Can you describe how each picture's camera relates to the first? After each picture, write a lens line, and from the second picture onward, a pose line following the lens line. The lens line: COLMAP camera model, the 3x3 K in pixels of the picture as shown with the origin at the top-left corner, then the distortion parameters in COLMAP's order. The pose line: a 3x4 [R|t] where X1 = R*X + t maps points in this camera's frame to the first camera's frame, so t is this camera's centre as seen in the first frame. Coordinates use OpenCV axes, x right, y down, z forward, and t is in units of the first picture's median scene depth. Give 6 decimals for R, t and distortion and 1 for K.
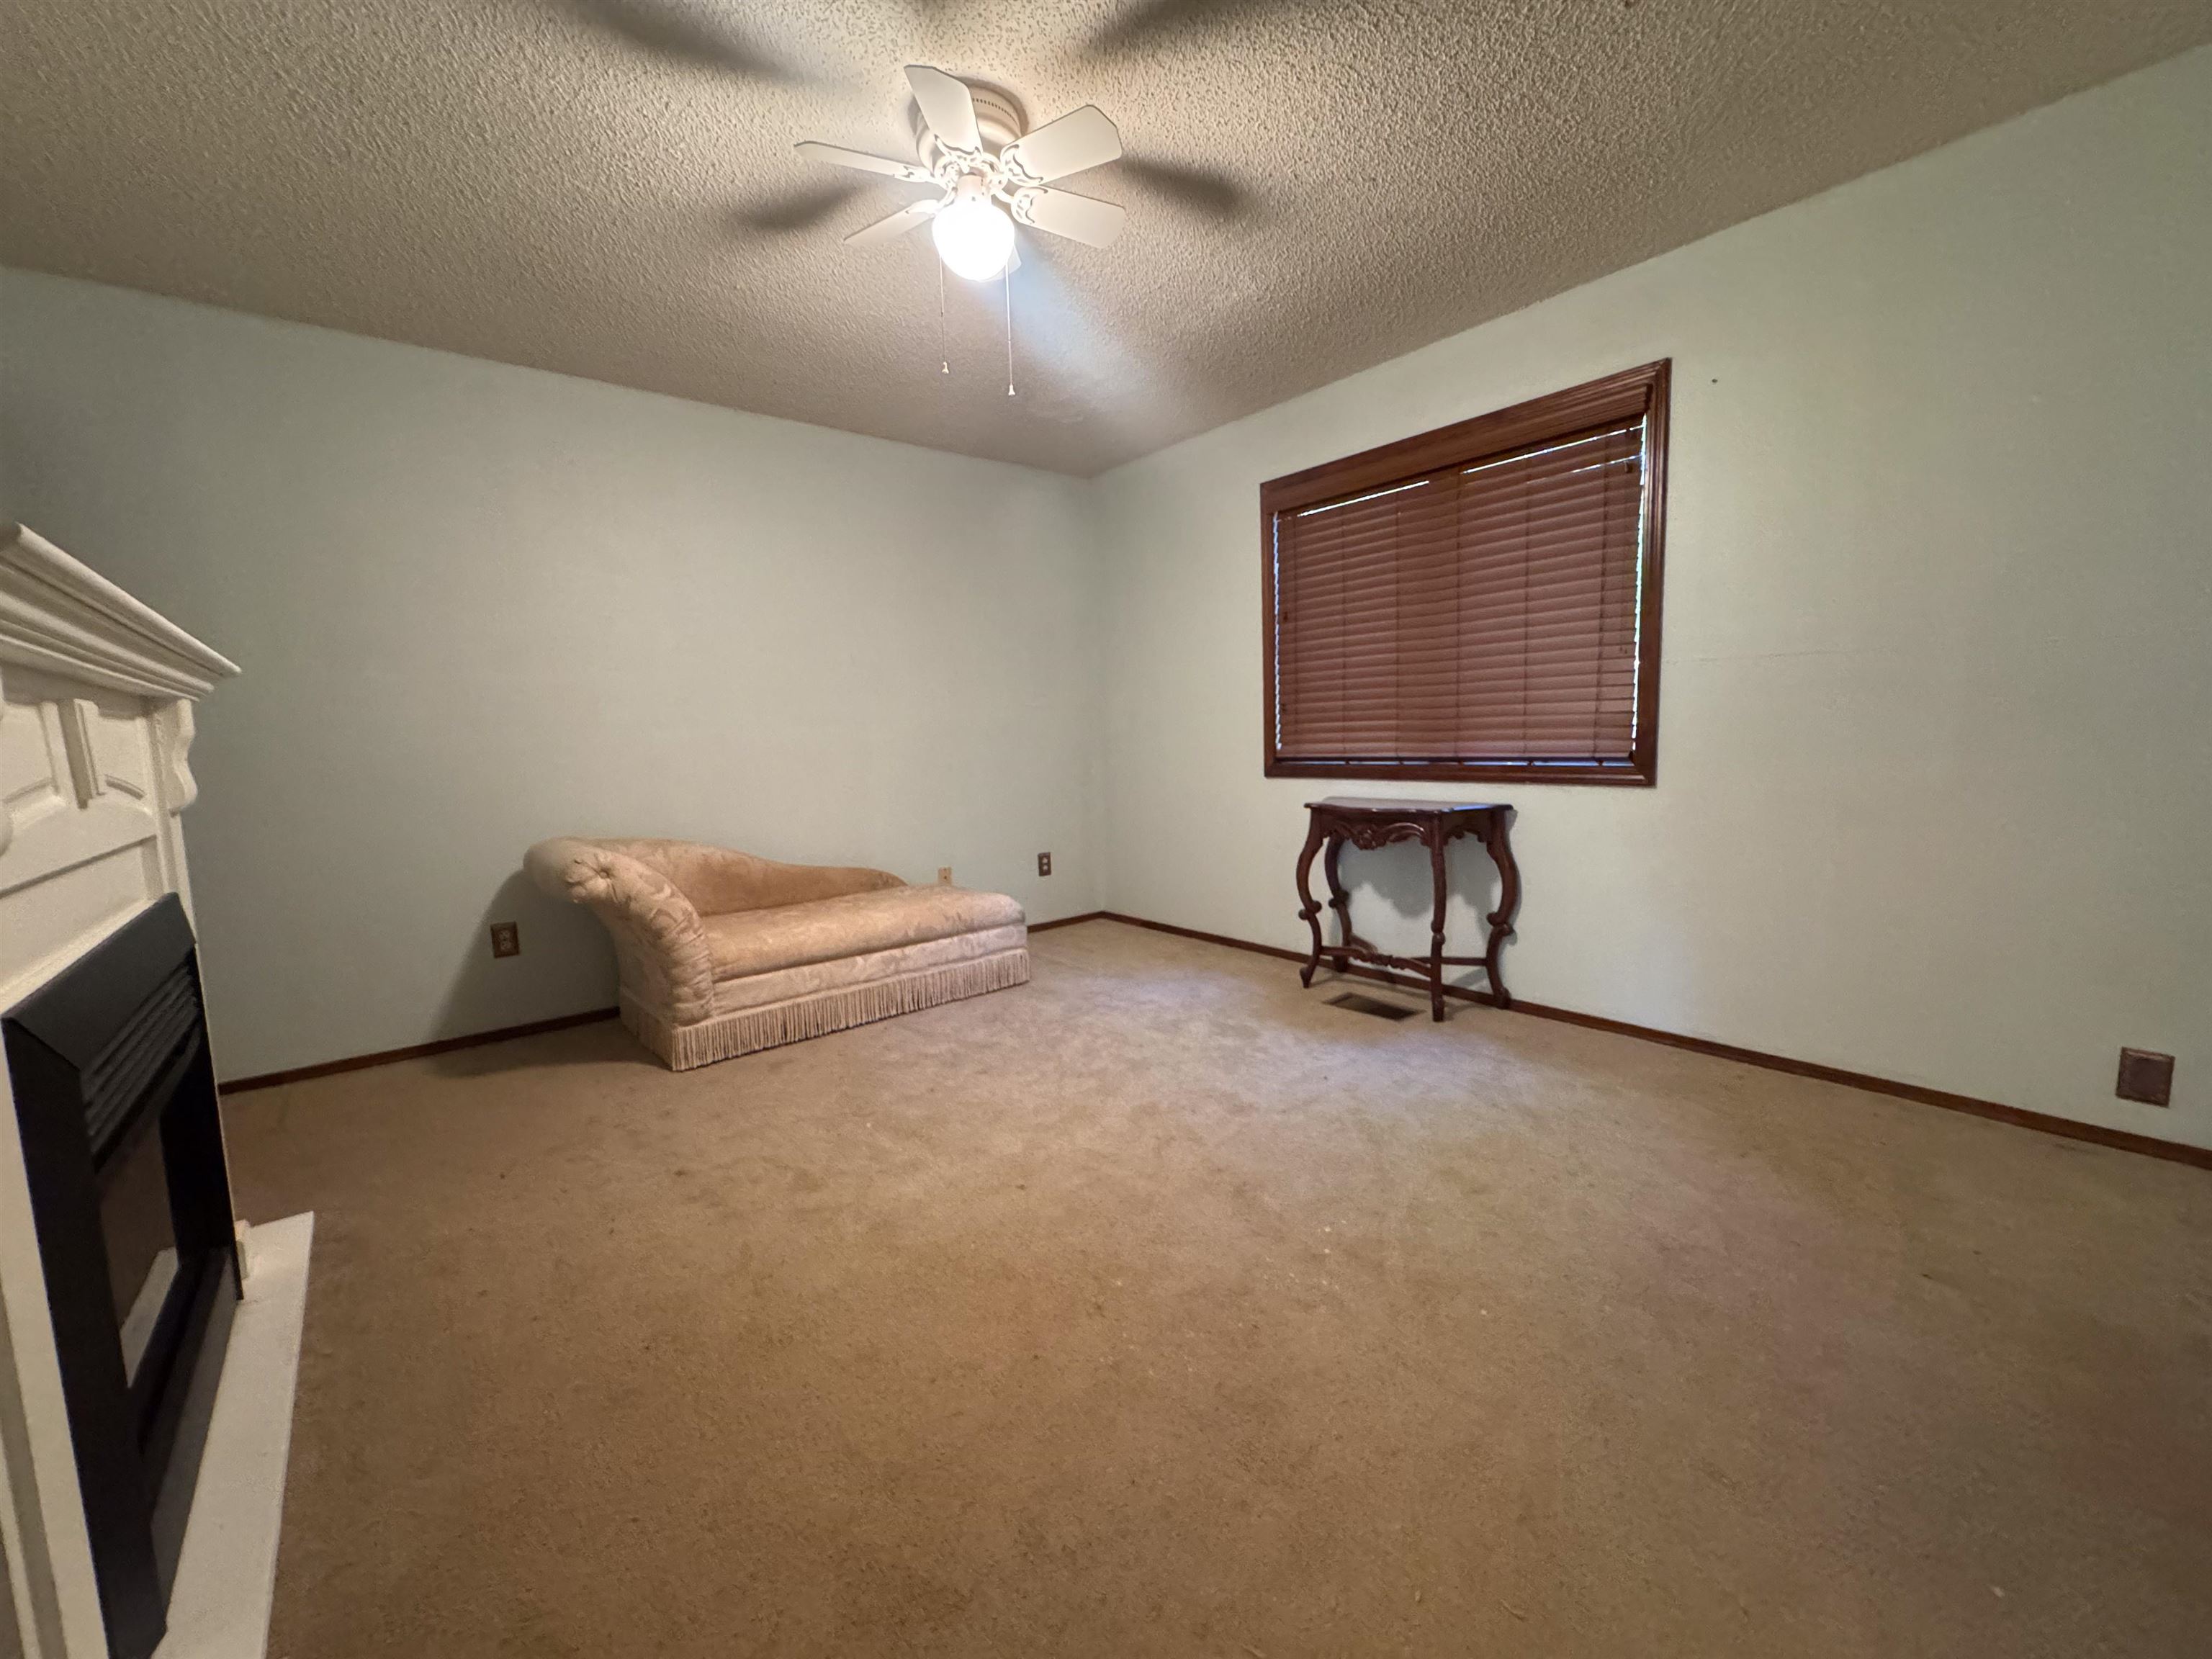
lens RADIAL K [[874.7, 0, 1106.0], [0, 874.7, 829.5], [0, 0, 1]] dist [0.000002, 0.000103]
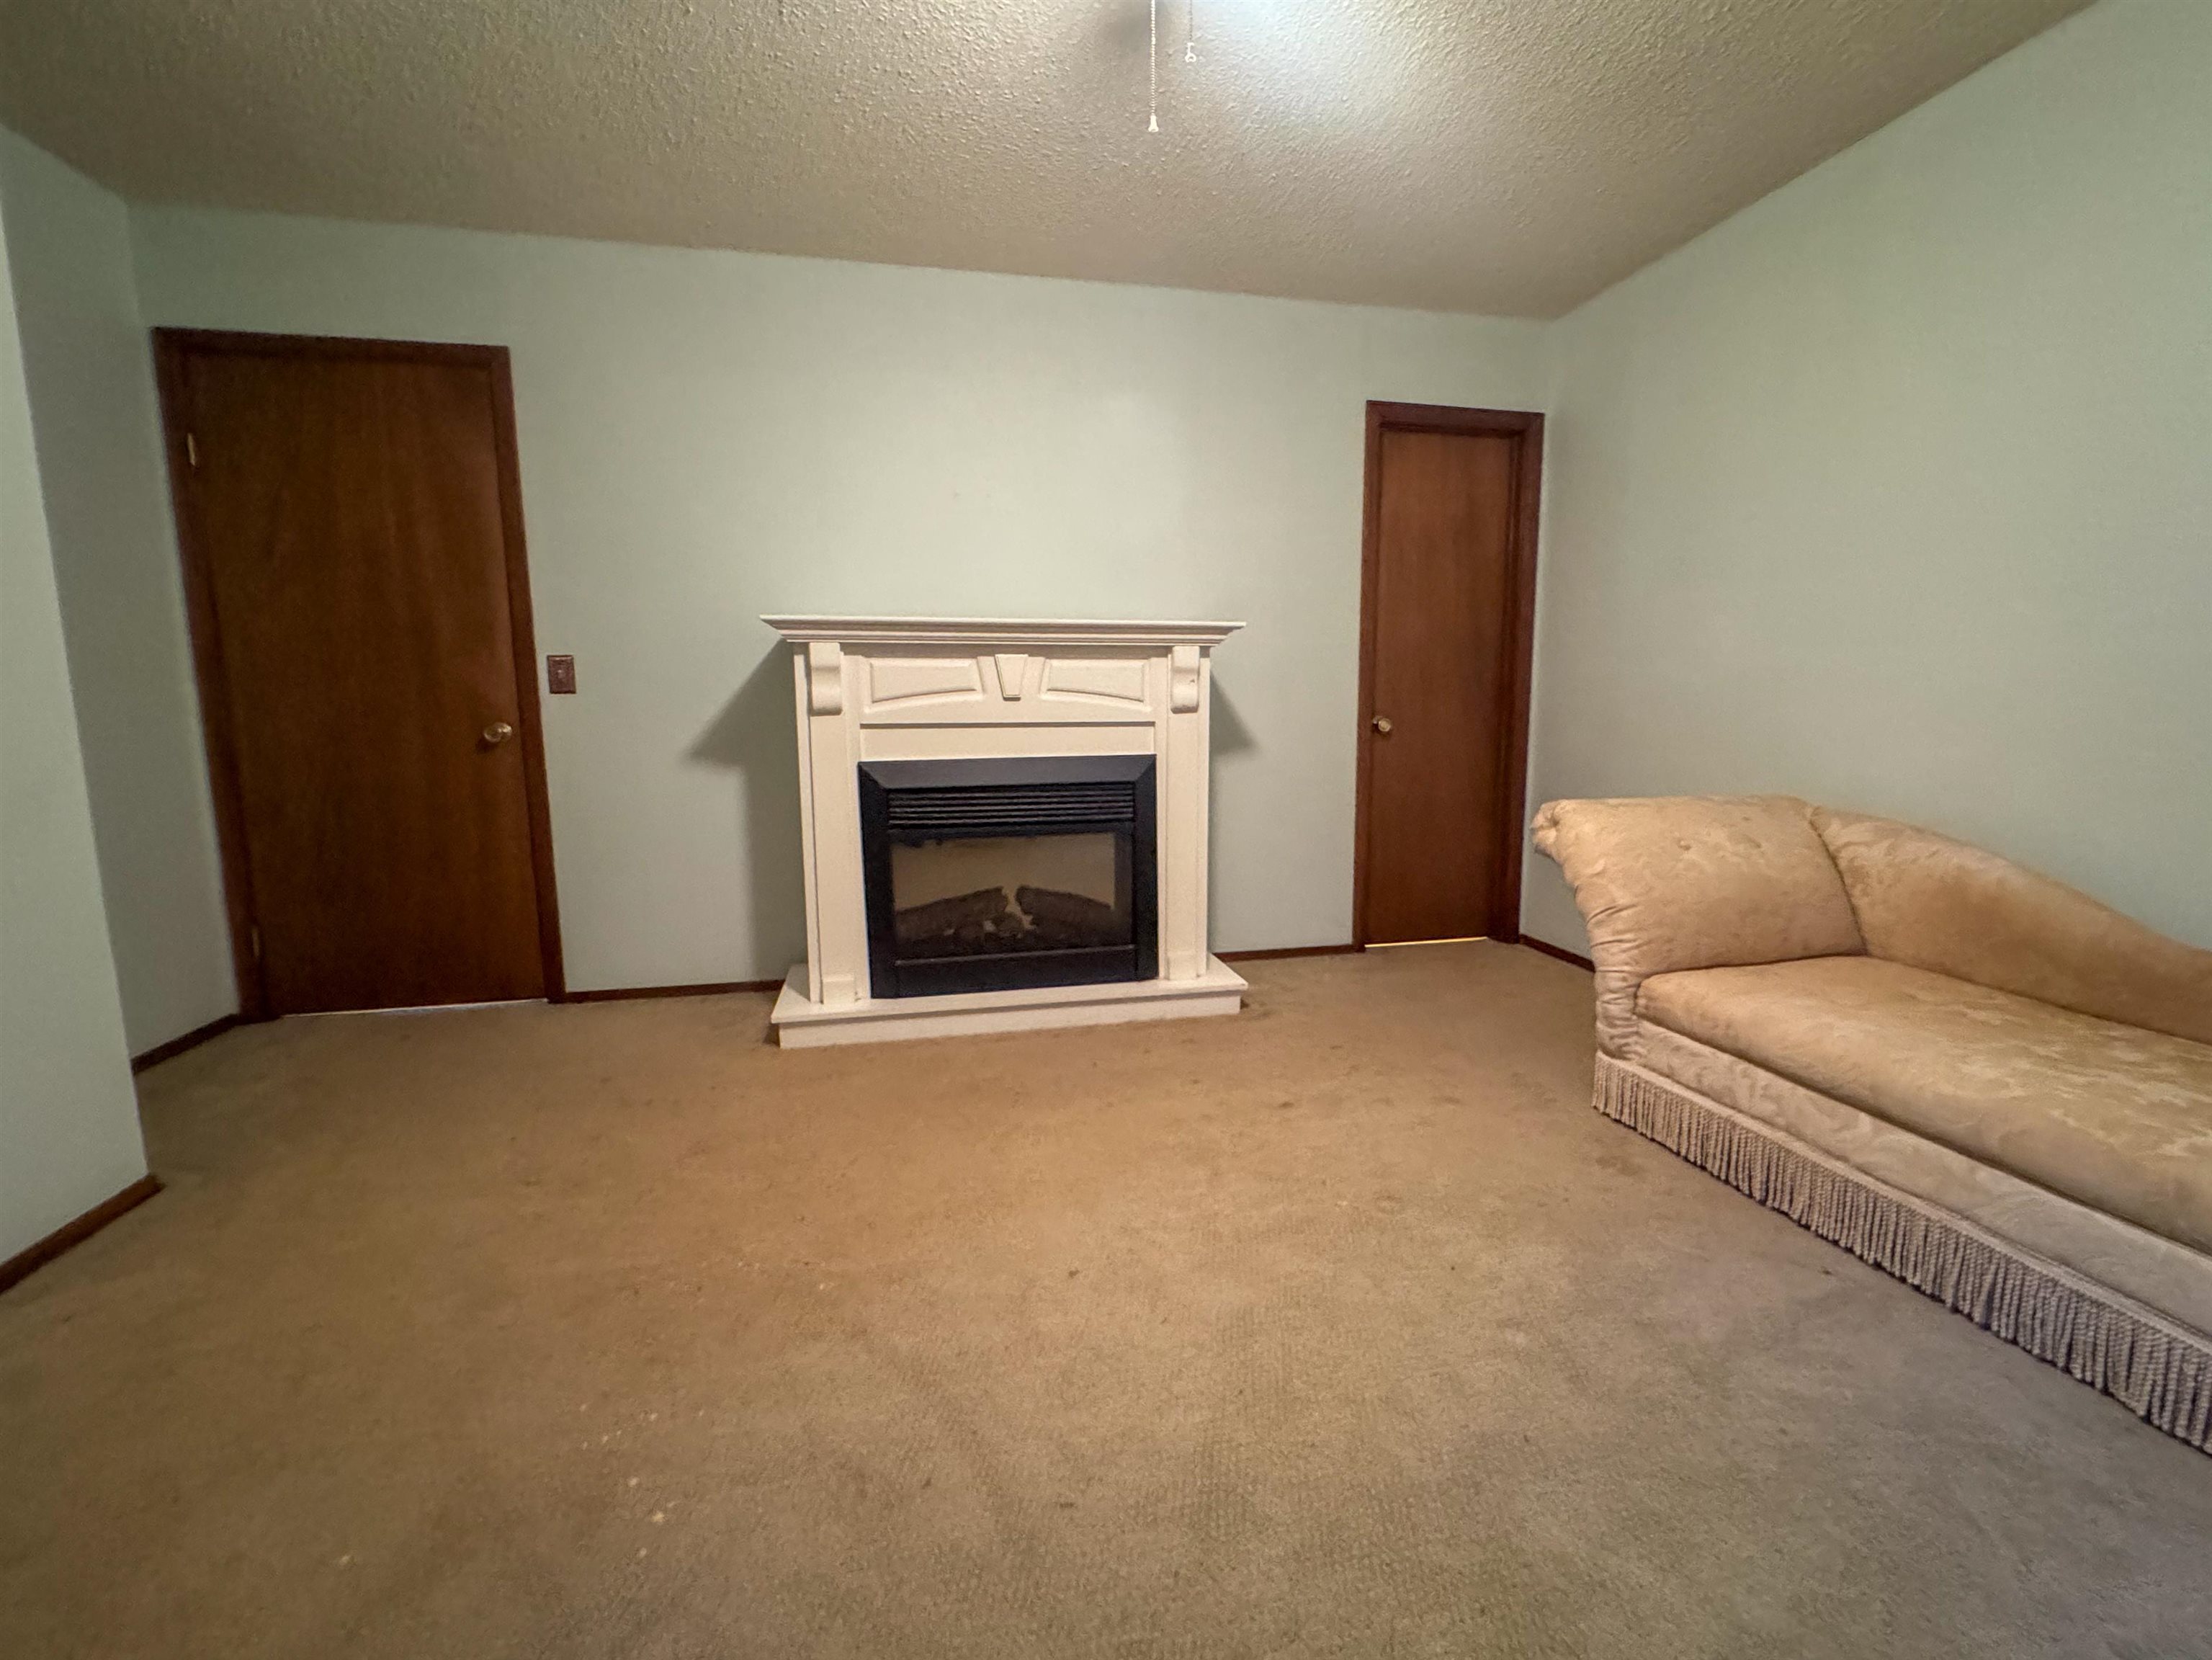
lens RADIAL K [[948.1, 0, 1106.0], [0, 948.1, 830.0], [0, 0, 1]] dist [-0.001125, 0.000186]
pose [[-0.454040, 0.159075, -0.876666, 0.381082], [-0.075622, 0.973502, 0.215812, -0.100098], [0.887766, 0.164282, -0.429979, 0.918673]]
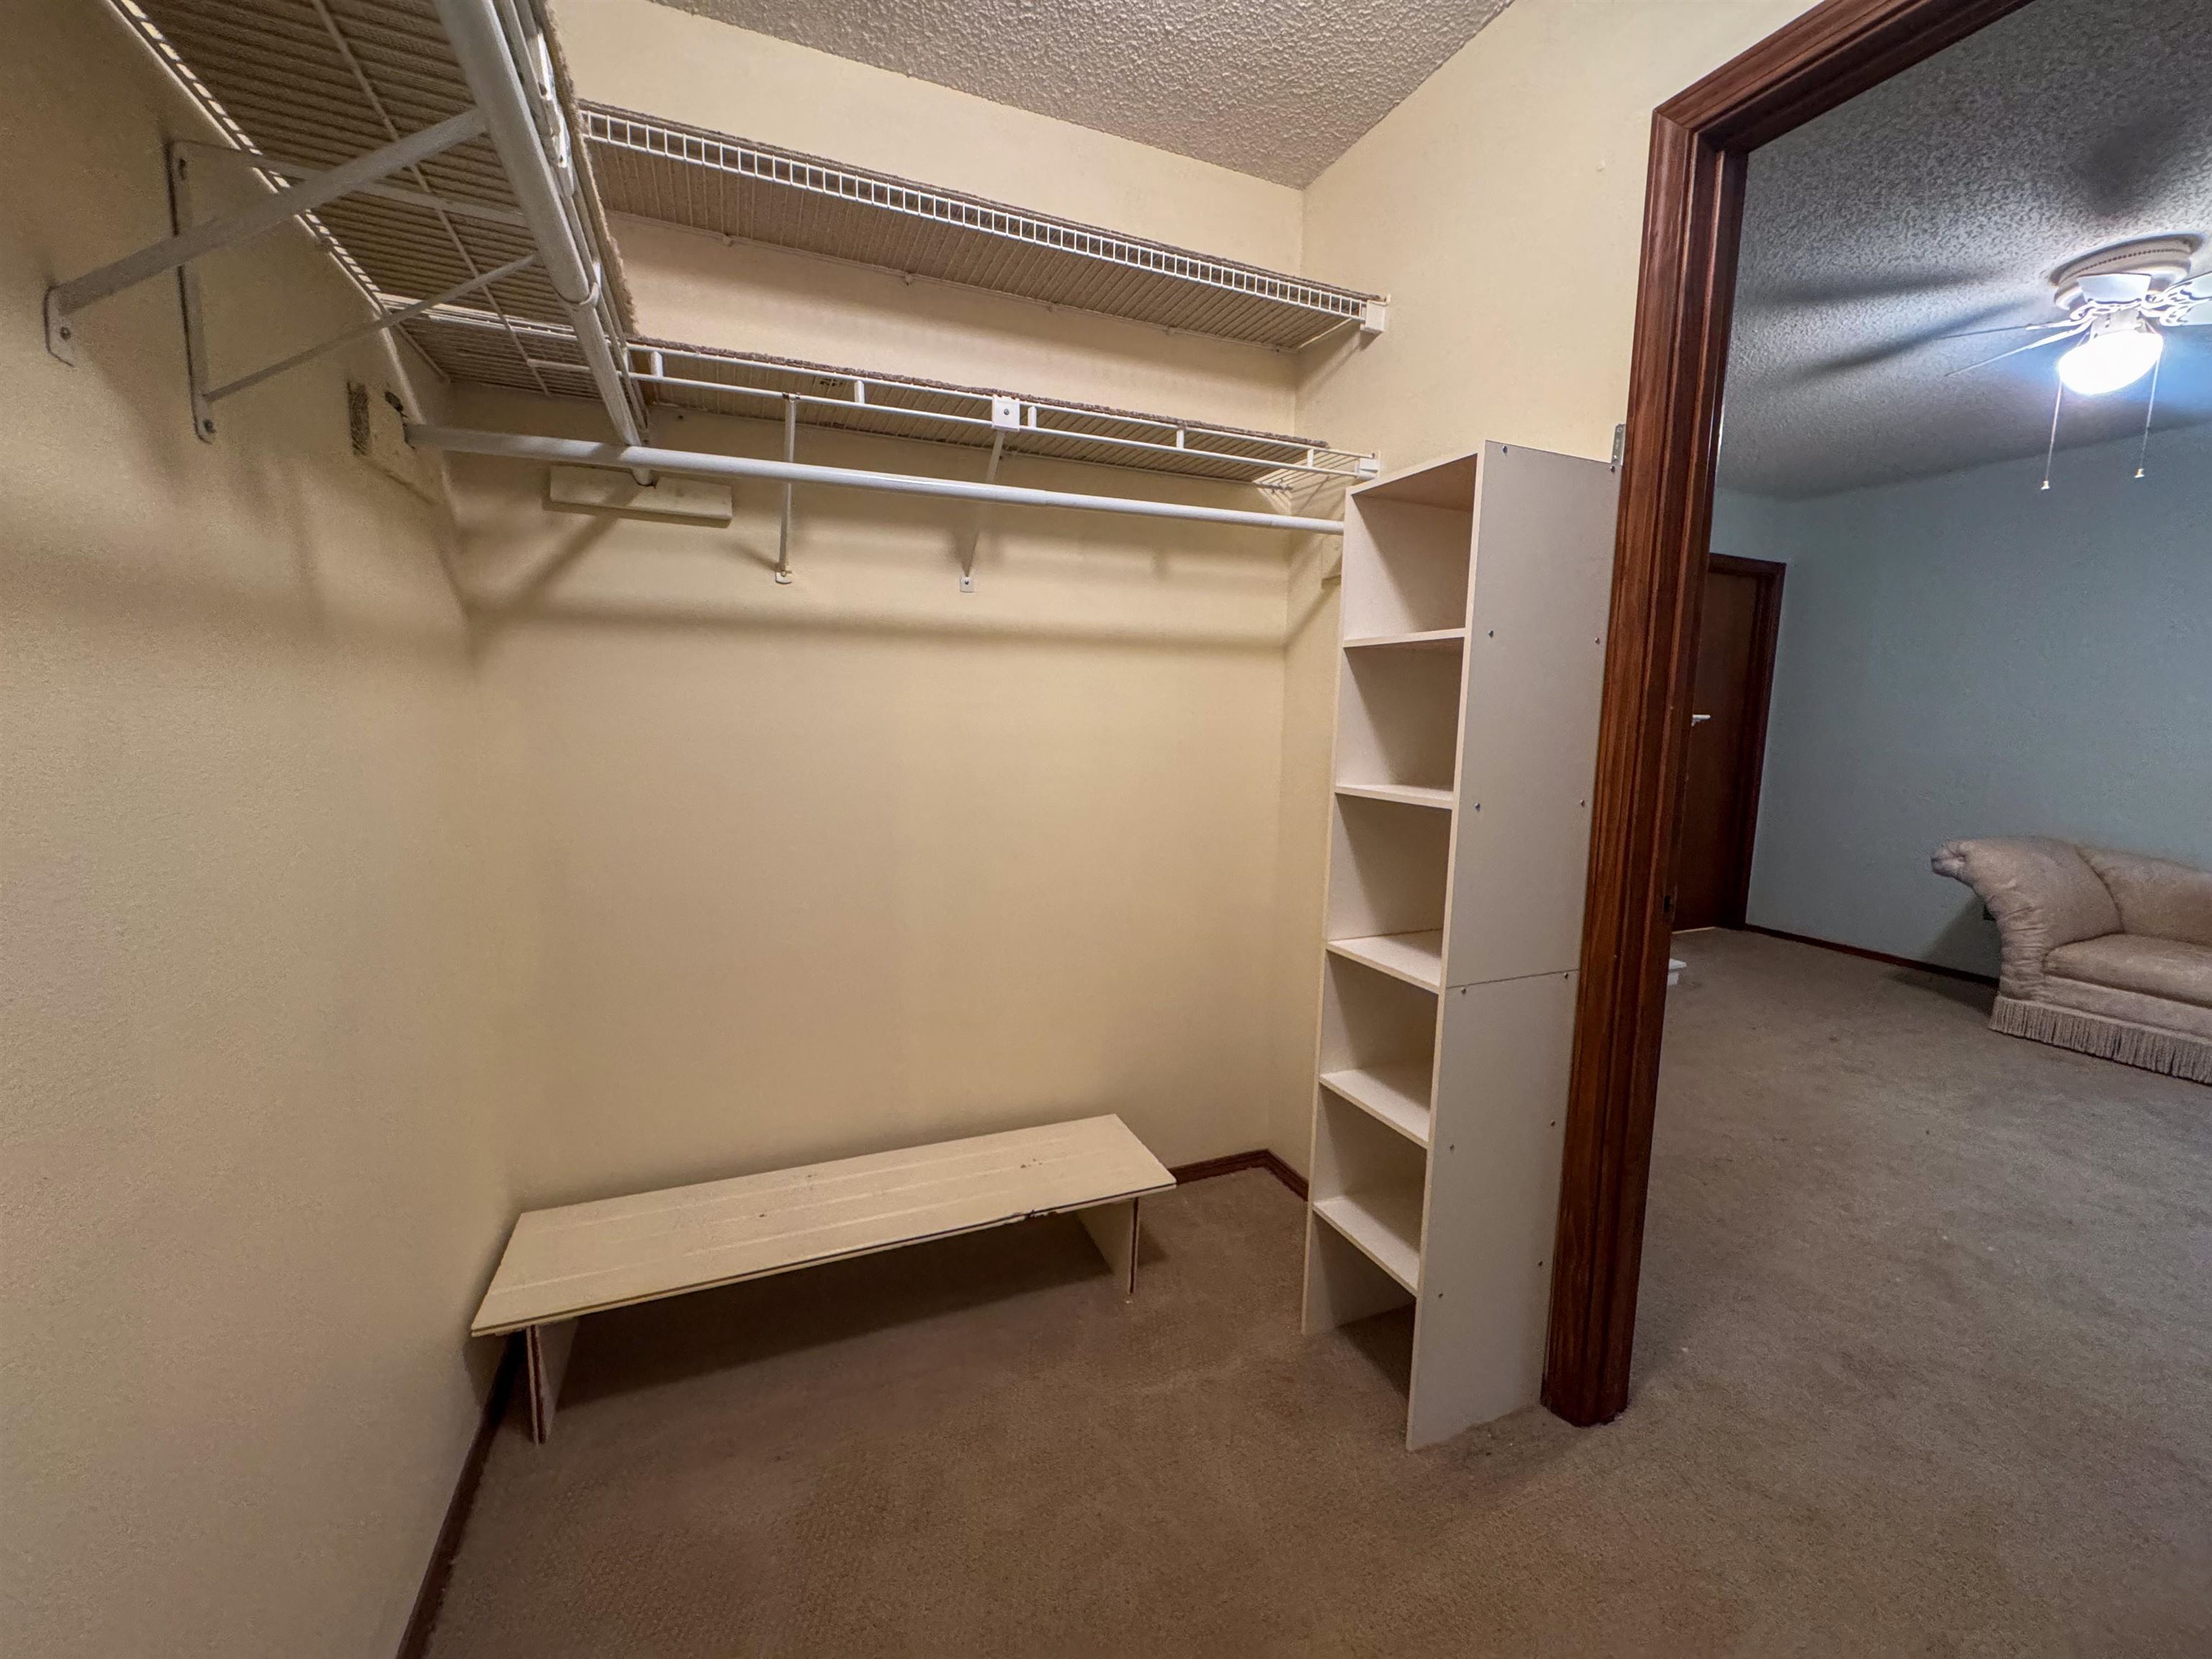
lens RADIAL K [[881.5, 0, 1103.1], [0, 881.5, 829.7], [0, 0, 1]] dist [-0.000878, 0.000447]
pose [[-0.283029, 0.157457, -0.946098, 0.978594], [-0.112845, 0.974114, 0.195878, -0.098447], [0.952450, 0.162201, -0.257934, 0.077449]]
